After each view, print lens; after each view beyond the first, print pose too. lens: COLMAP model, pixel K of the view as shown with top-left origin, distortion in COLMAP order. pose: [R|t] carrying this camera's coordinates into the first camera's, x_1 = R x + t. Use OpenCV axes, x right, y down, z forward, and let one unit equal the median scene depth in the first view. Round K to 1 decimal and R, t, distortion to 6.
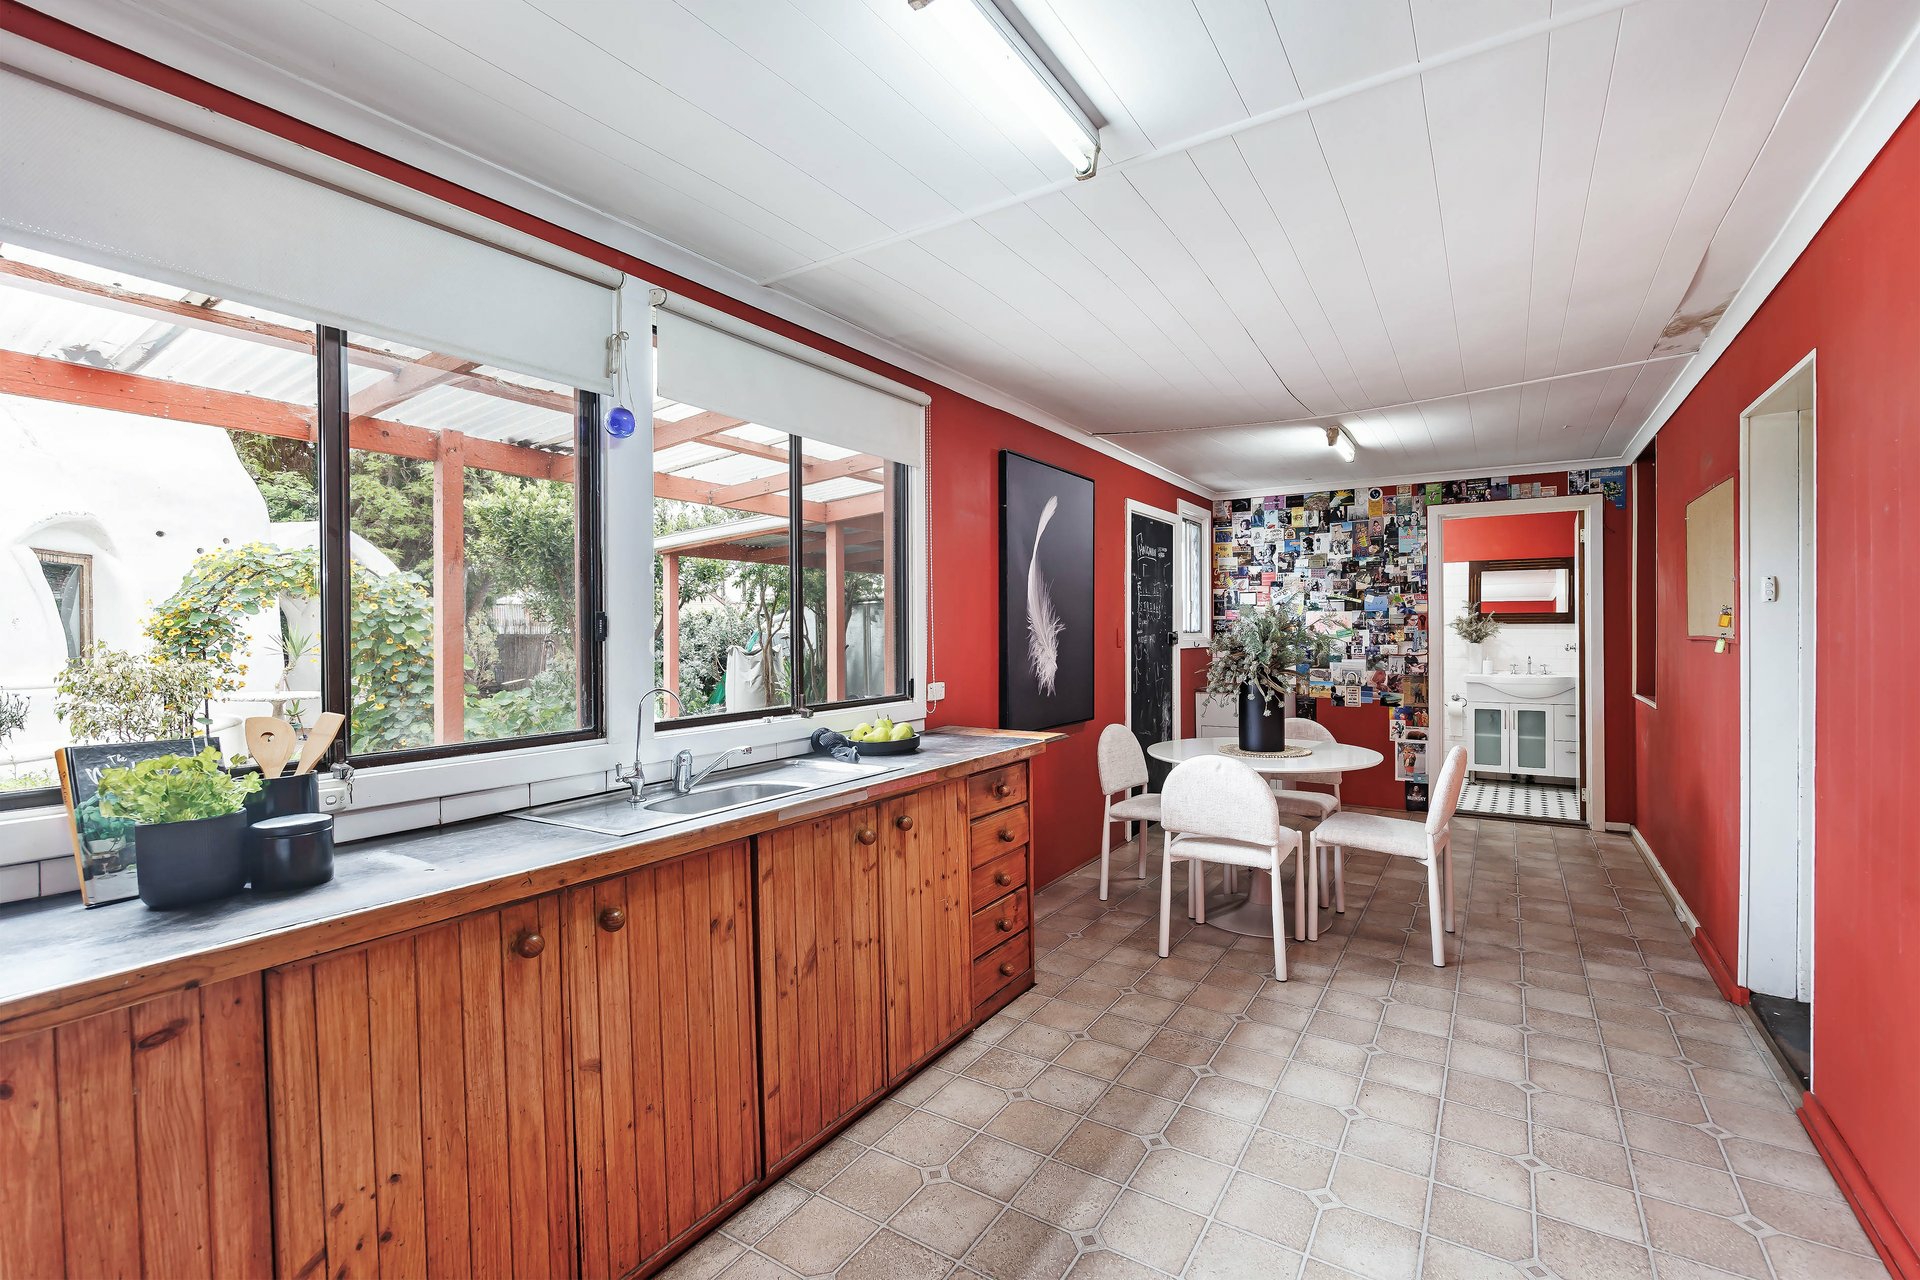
lens RADIAL K [[849.4, 0, 966.9], [0, 849.4, 649.1], [0, 0, 1]] dist [0.000694, -0.001048]
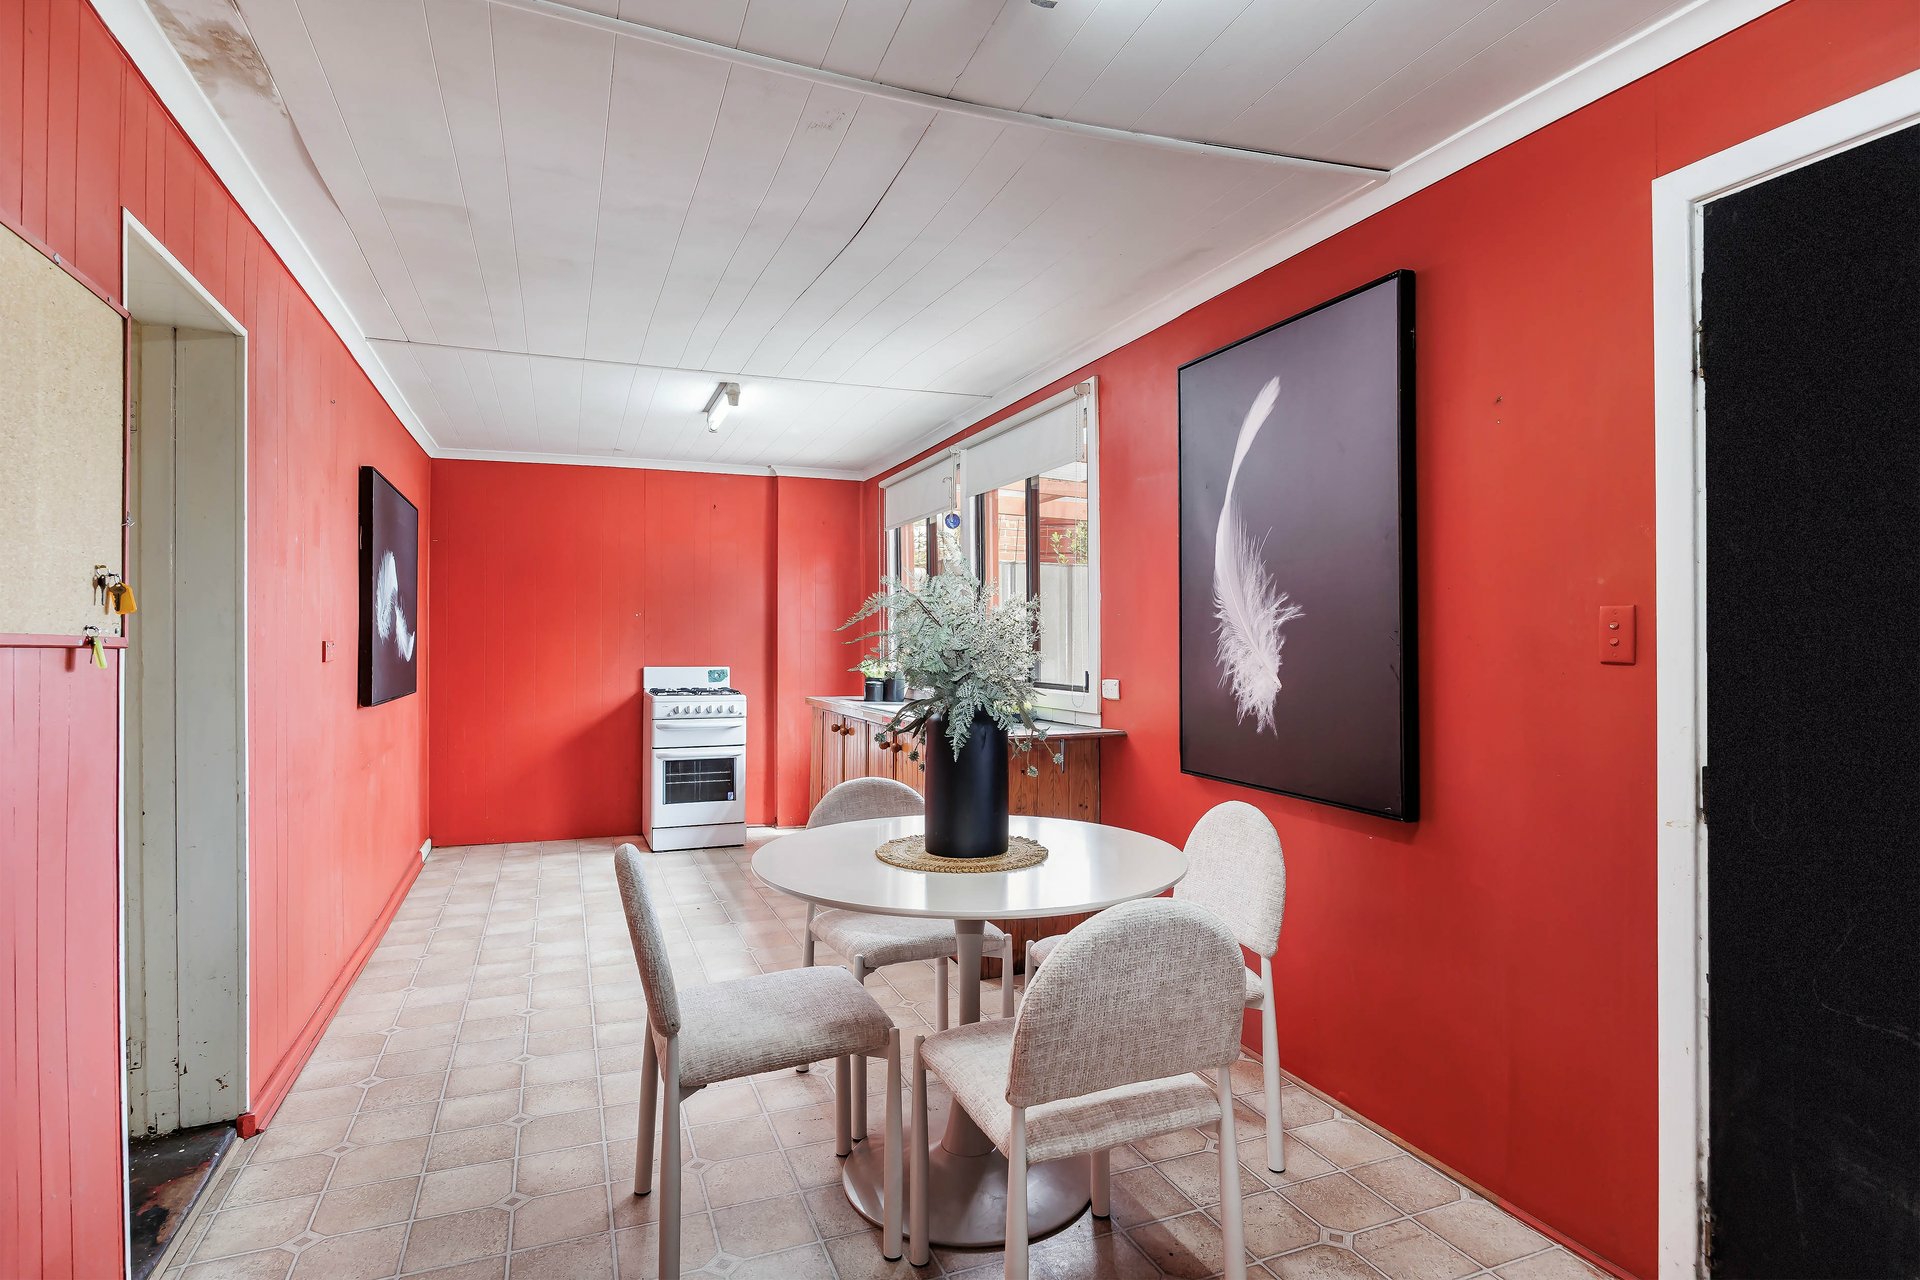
lens RADIAL K [[992.5, 0, 962.4], [0, 992.5, 640.3], [0, 0, 1]] dist [-0.001189, -0.000577]
pose [[-0.580403, 0.014898, -0.814193, 1.266086], [-0.007086, 0.999702, 0.023344, -0.036342], [0.814298, 0.019318, -0.580125, 2.029130]]
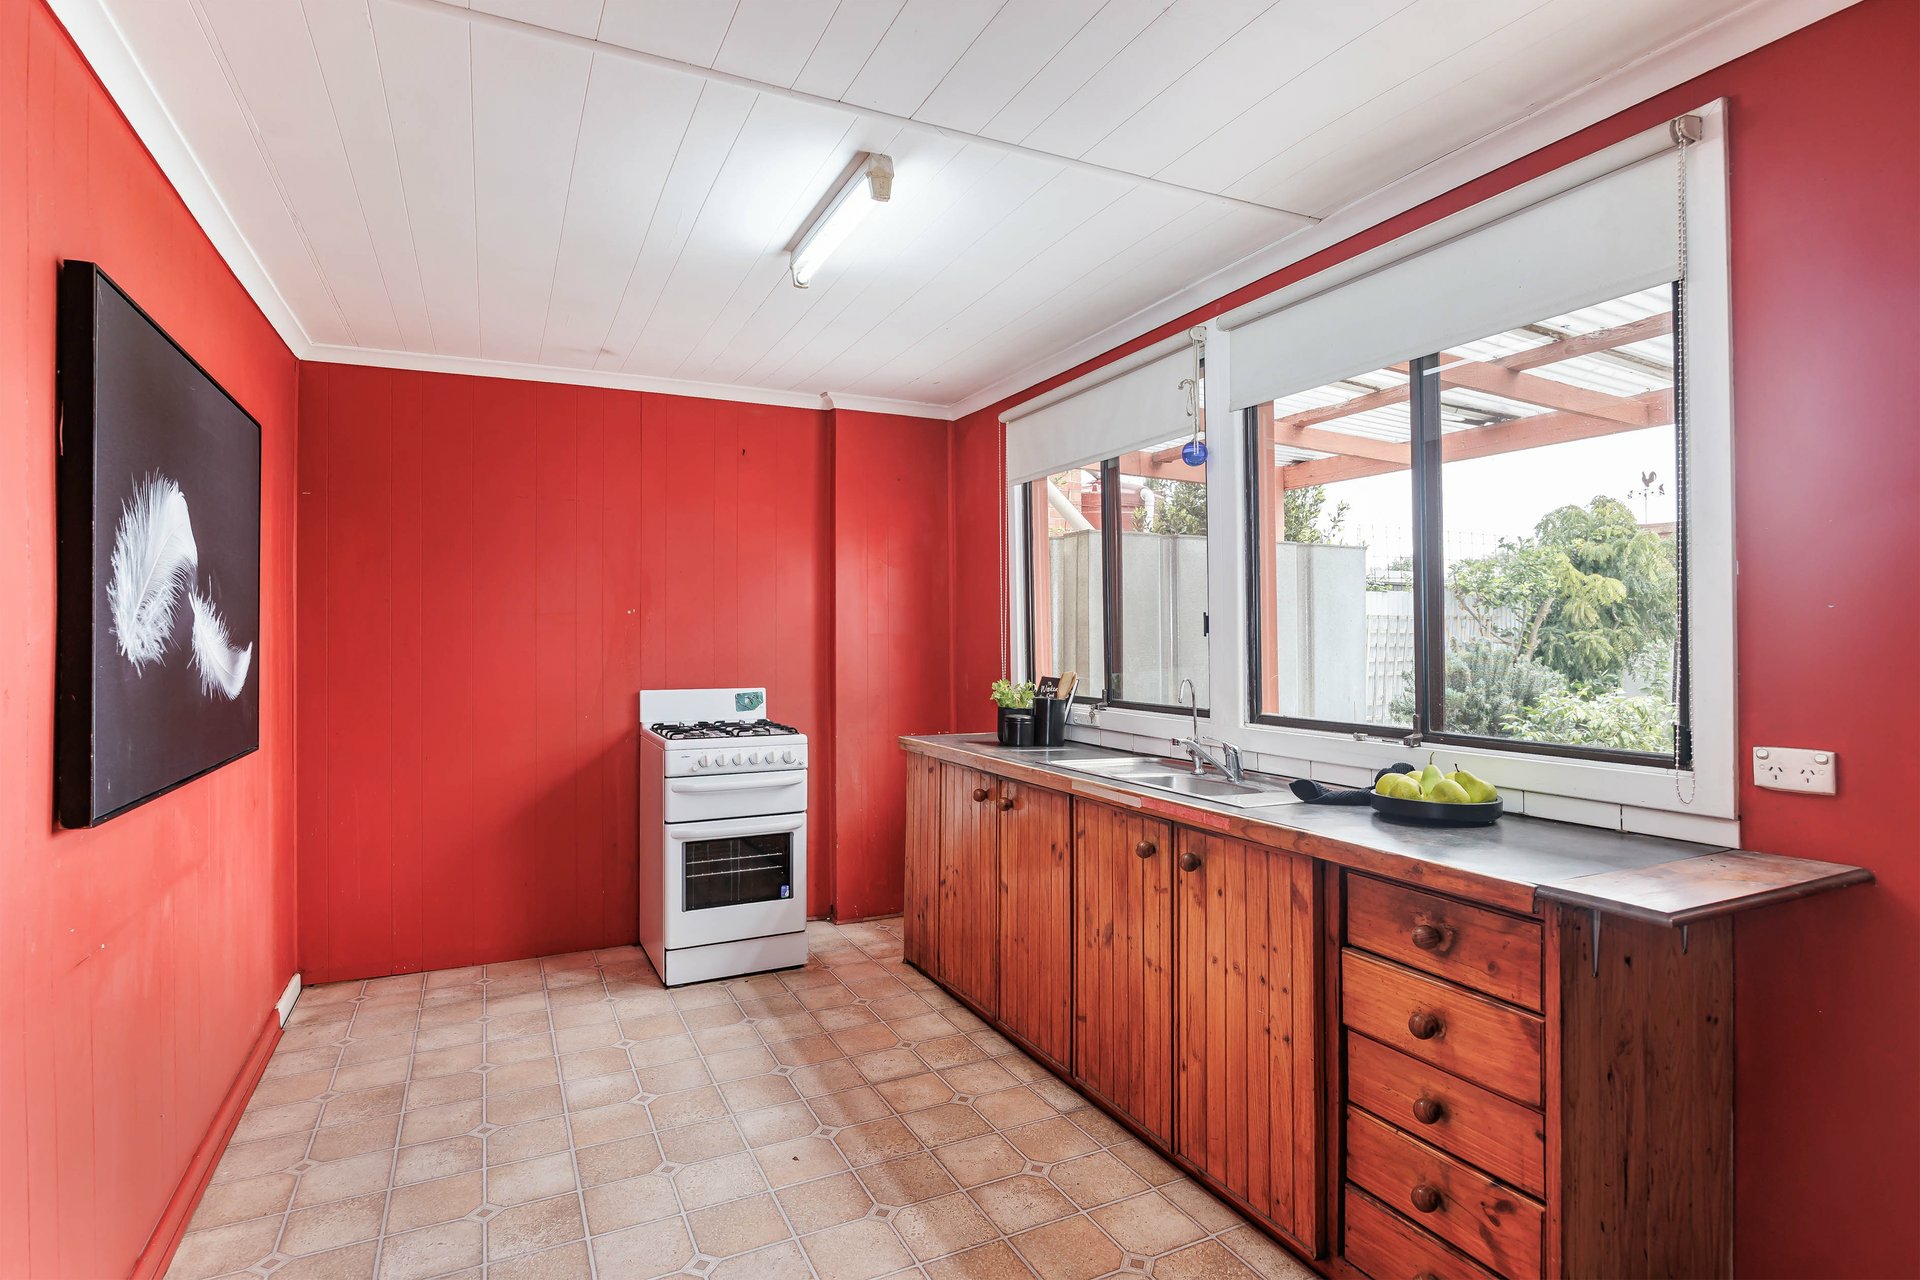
lens RADIAL K [[966.0, 0, 967.9], [0, 966.0, 632.6], [0, 0, 1]] dist [-0.015565, 0.001843]
pose [[-0.516092, 0.013381, -0.856428, 0.833263], [-0.004262, 0.999825, 0.018190, -0.033405], [0.856522, 0.013038, -0.515945, 1.293827]]
